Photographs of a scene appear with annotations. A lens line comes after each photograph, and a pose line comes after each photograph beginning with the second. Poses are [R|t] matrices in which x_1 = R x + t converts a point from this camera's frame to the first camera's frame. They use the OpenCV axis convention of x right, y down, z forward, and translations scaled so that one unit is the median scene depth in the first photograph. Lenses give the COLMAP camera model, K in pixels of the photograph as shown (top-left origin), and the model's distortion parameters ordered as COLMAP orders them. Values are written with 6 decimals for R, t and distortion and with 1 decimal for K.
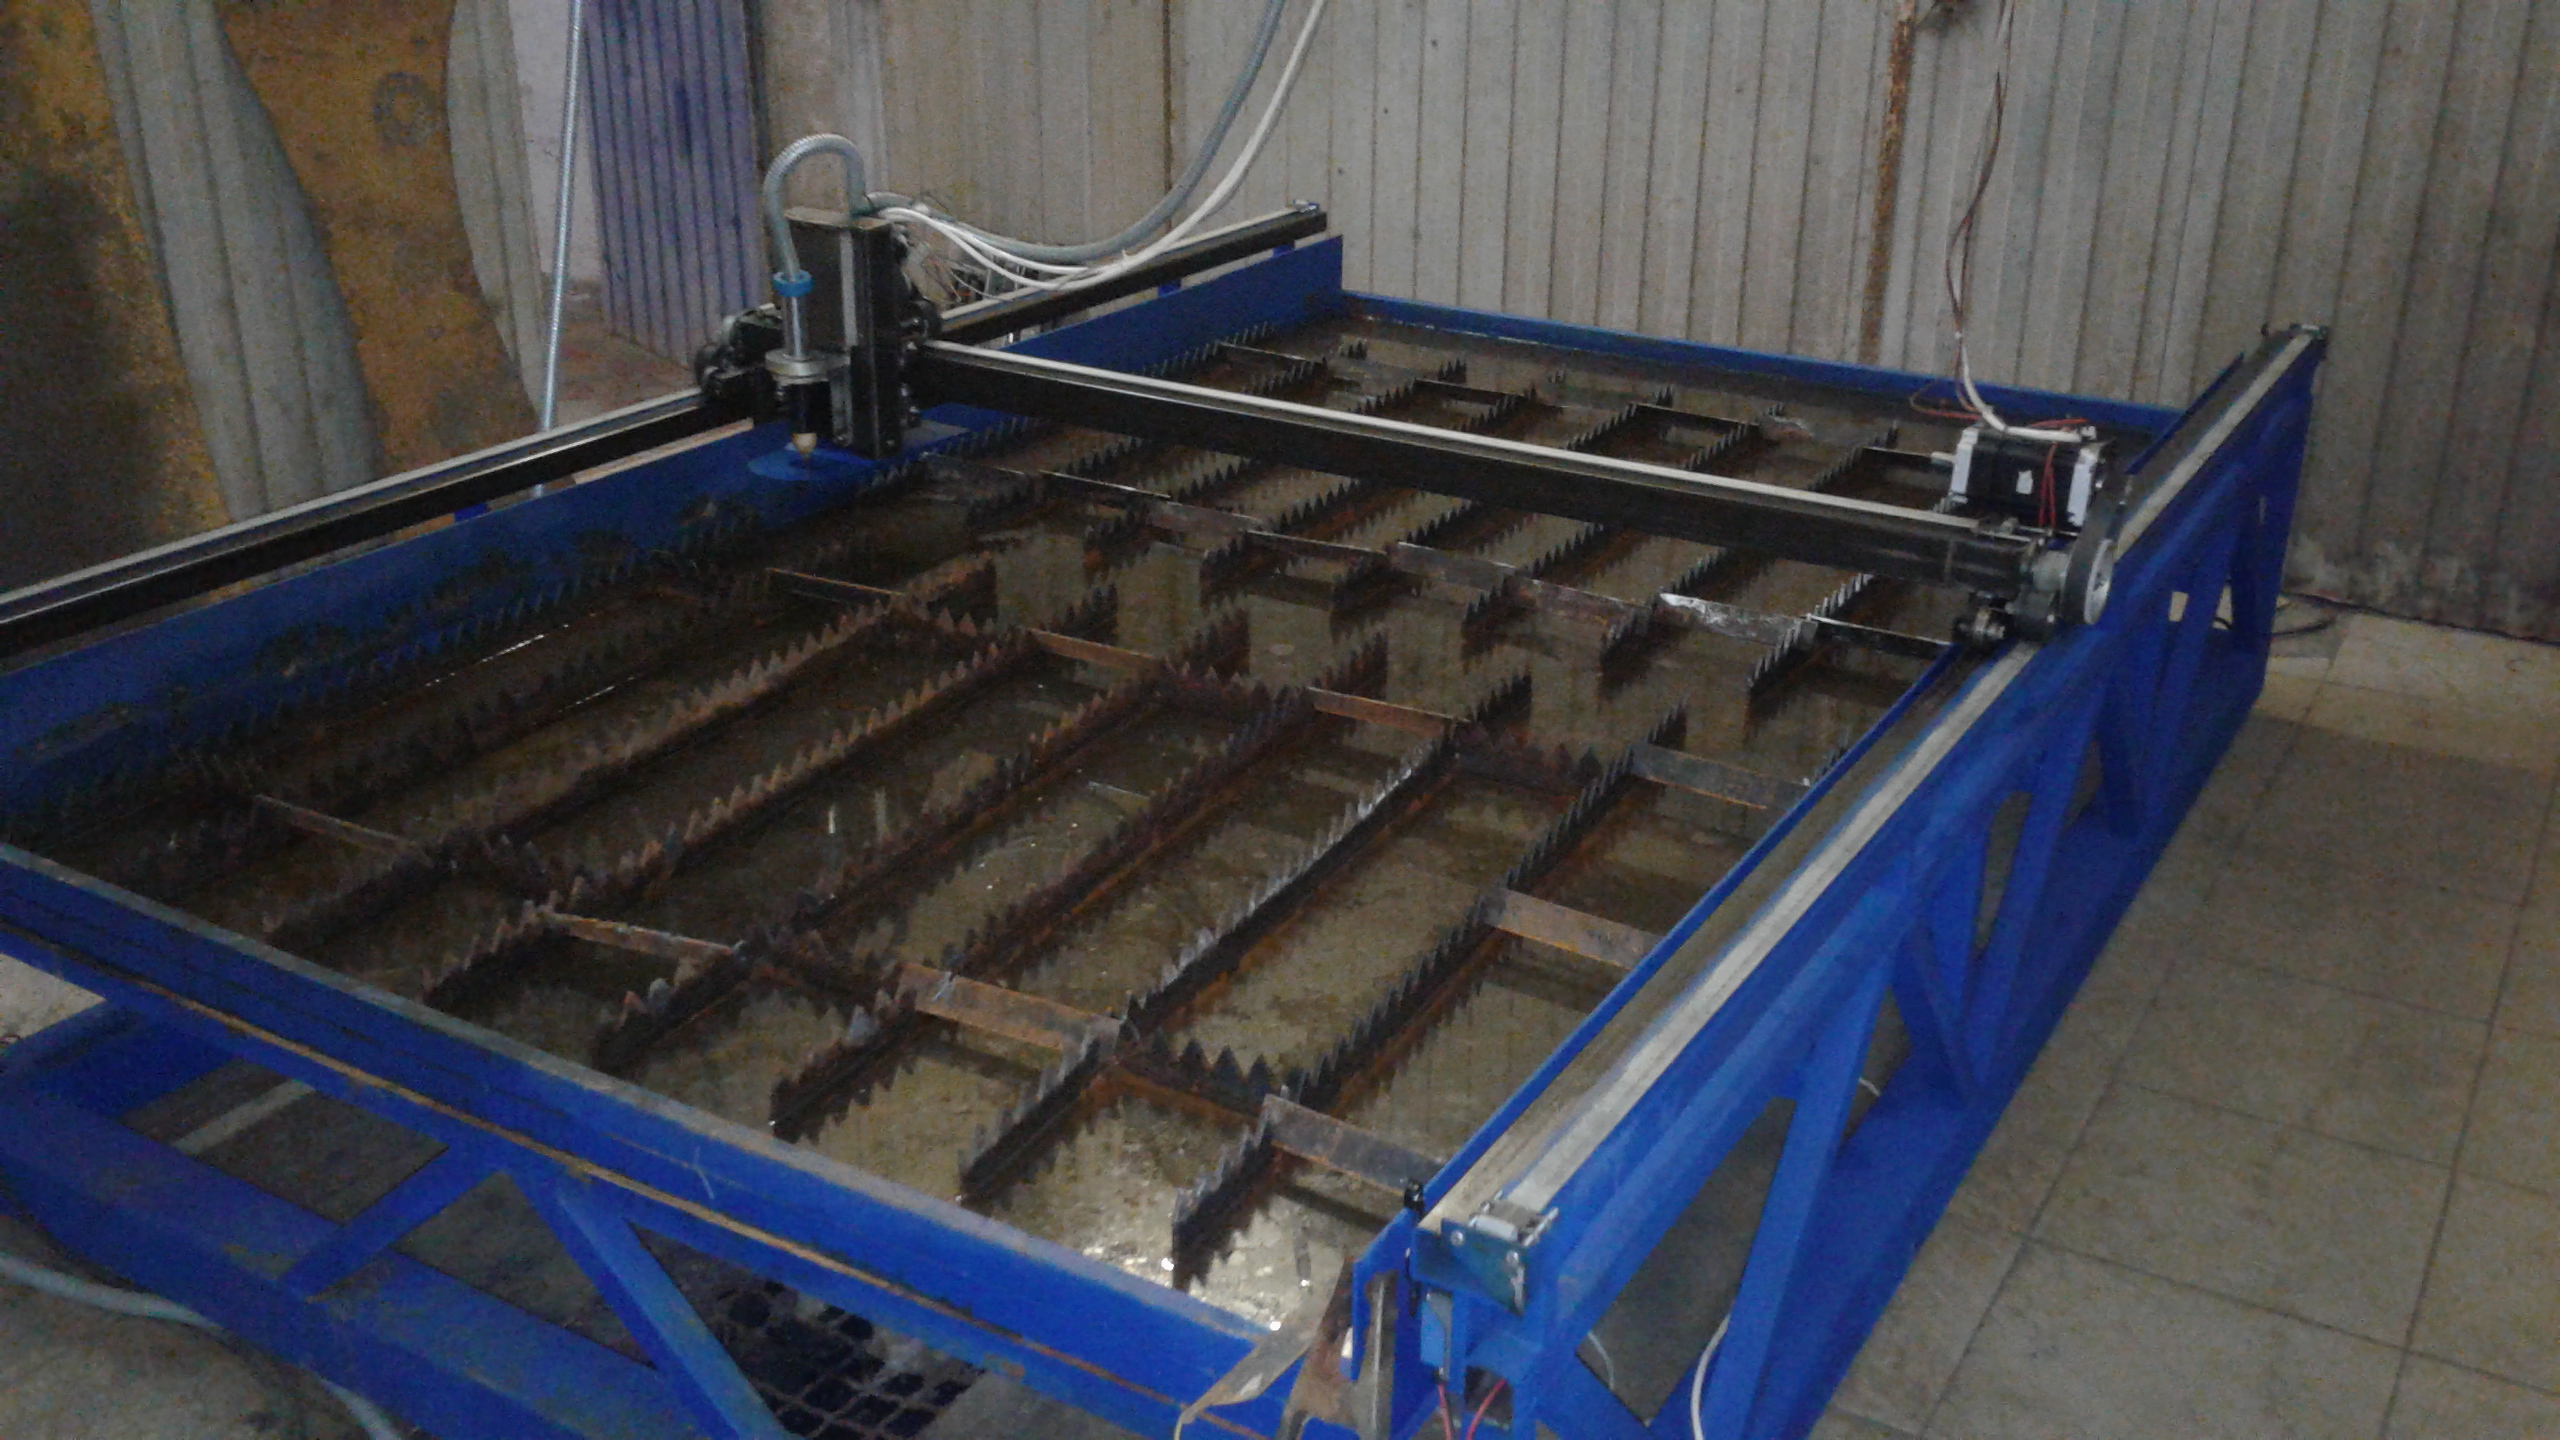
lens RADIAL K [[2449.6, 0, 1275.4], [0, 2449.6, 705.4], [0, 0, 1]] dist [0.016444, 0.000000]
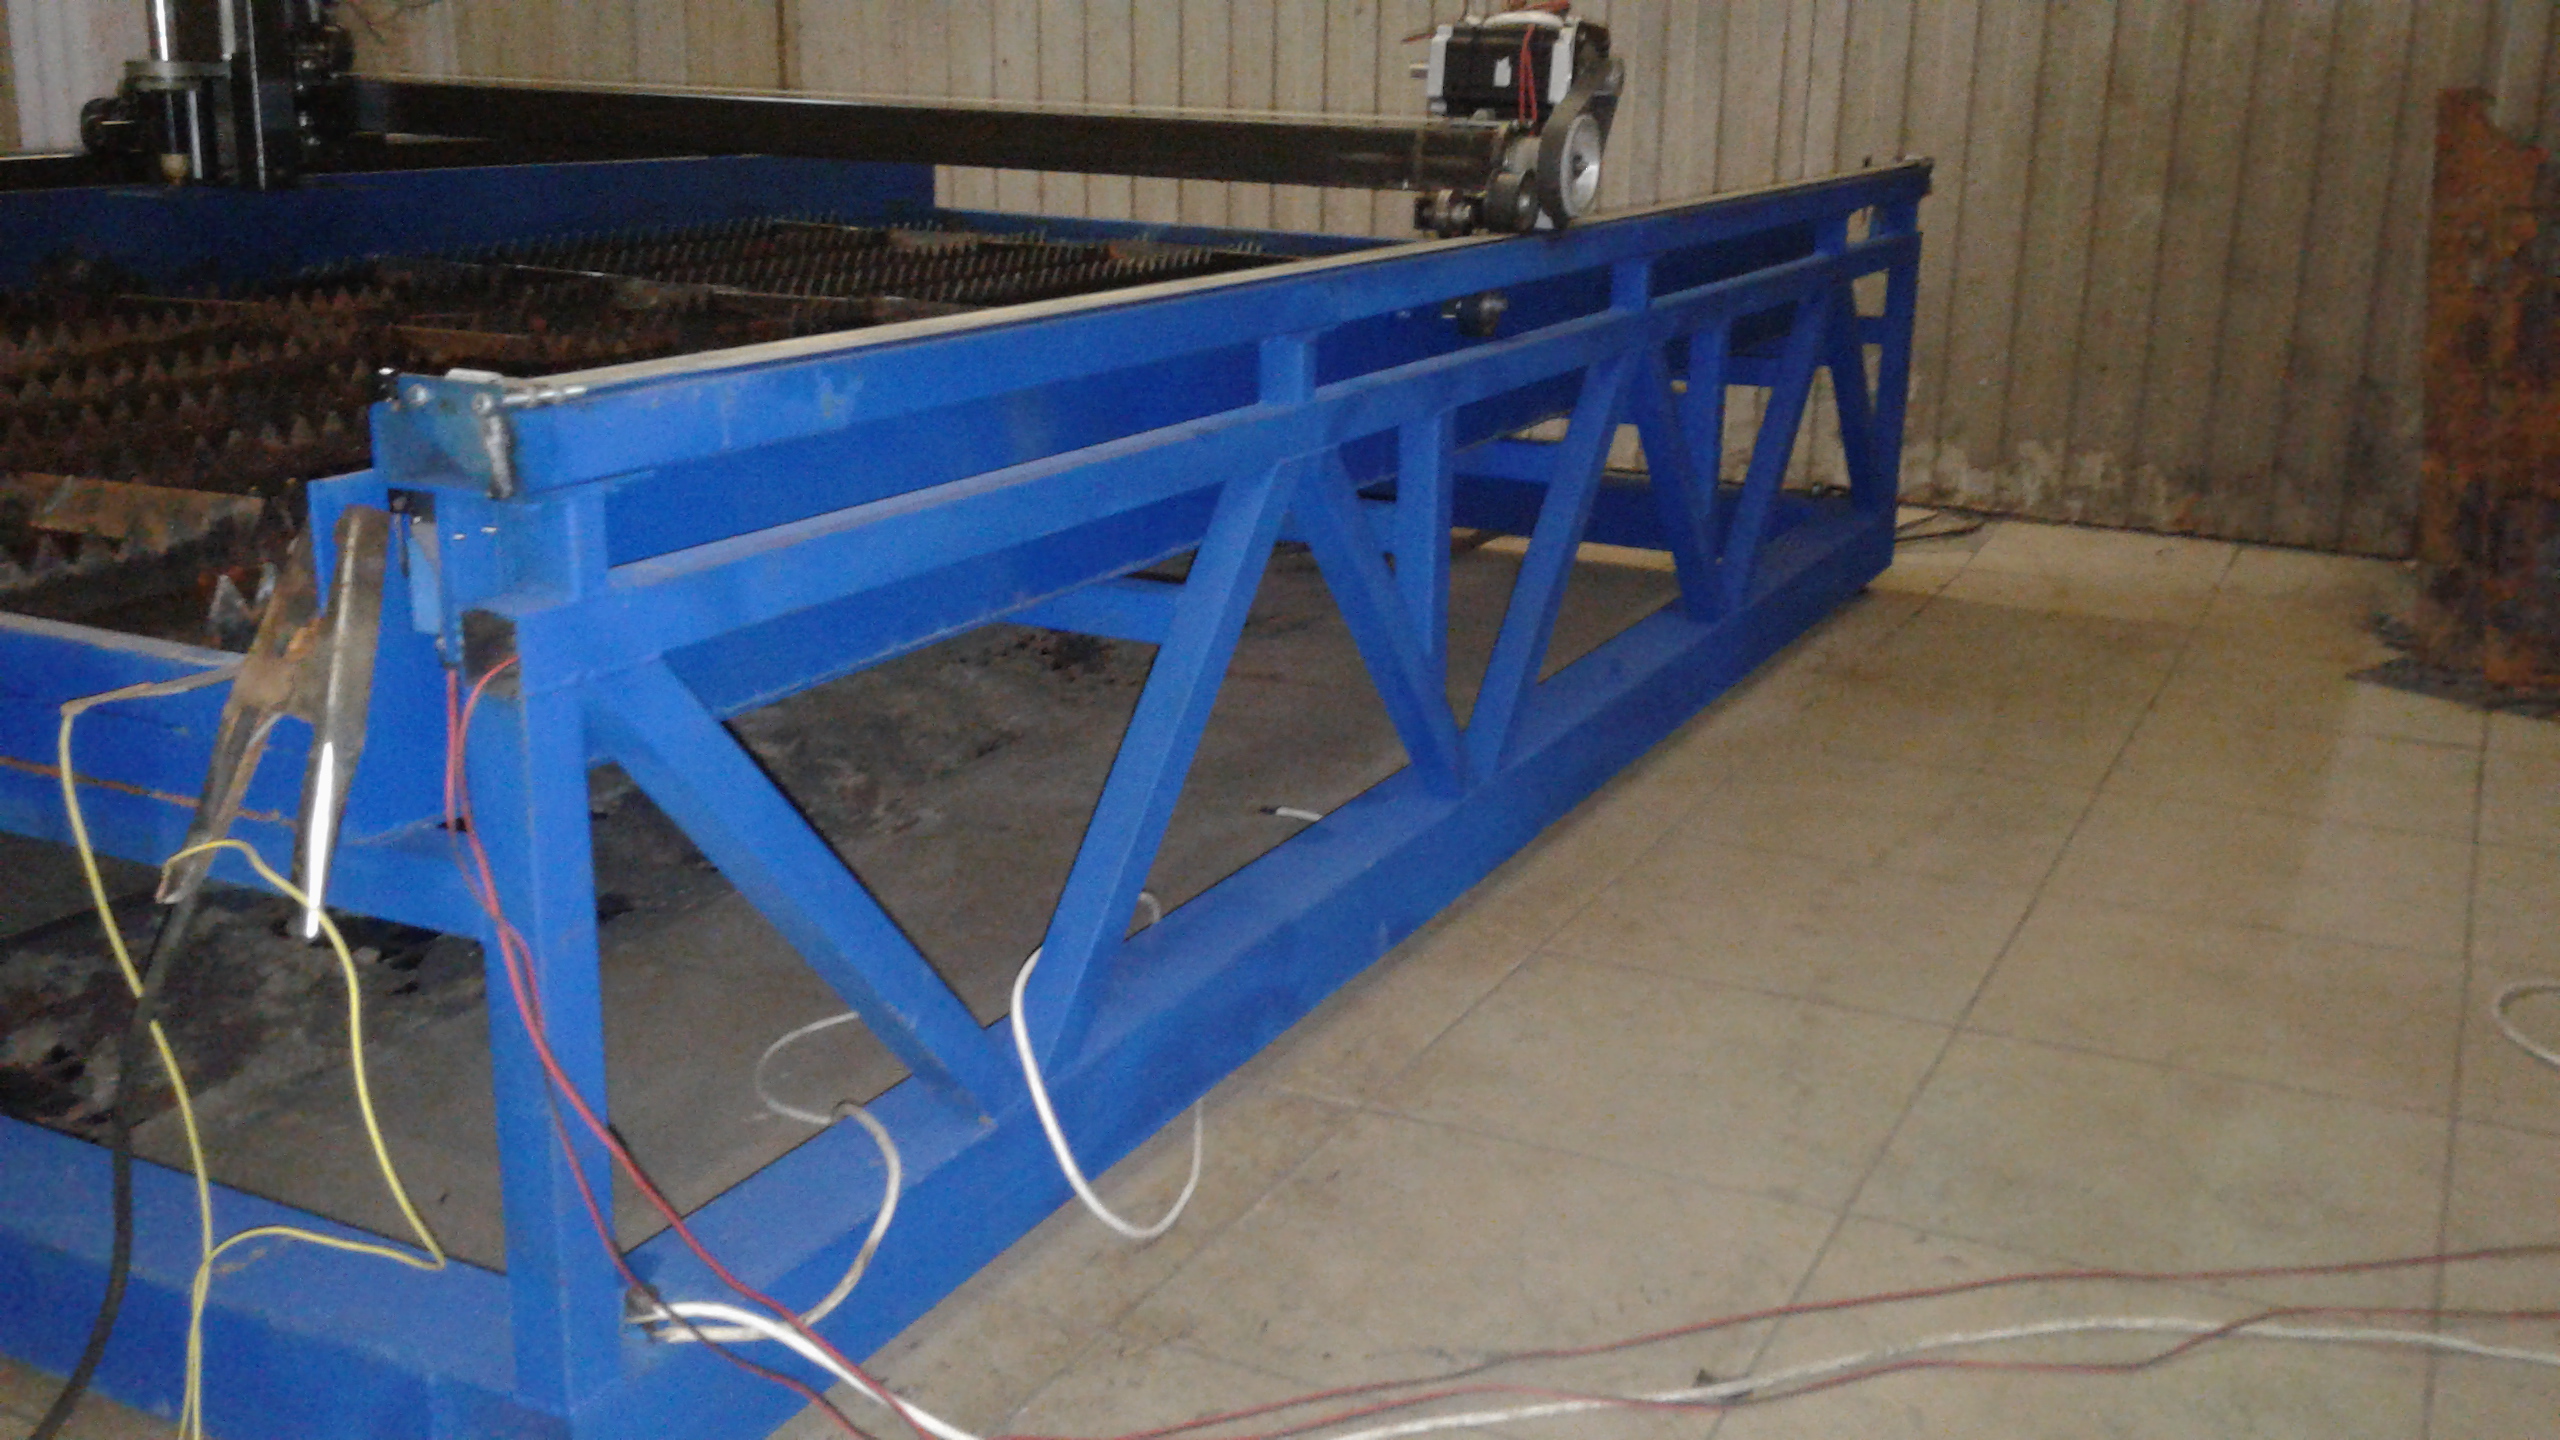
lens RADIAL K [[2449.6, 0, 1296.6], [0, 2449.6, 725.4], [0, 0, 1]] dist [0.016444, 0.000000]
pose [[0.997055, -0.009113, 0.076148, 0.101945], [0.017821, 0.993266, -0.114478, 0.148126], [-0.074592, 0.115498, 0.990503, 0.104764]]
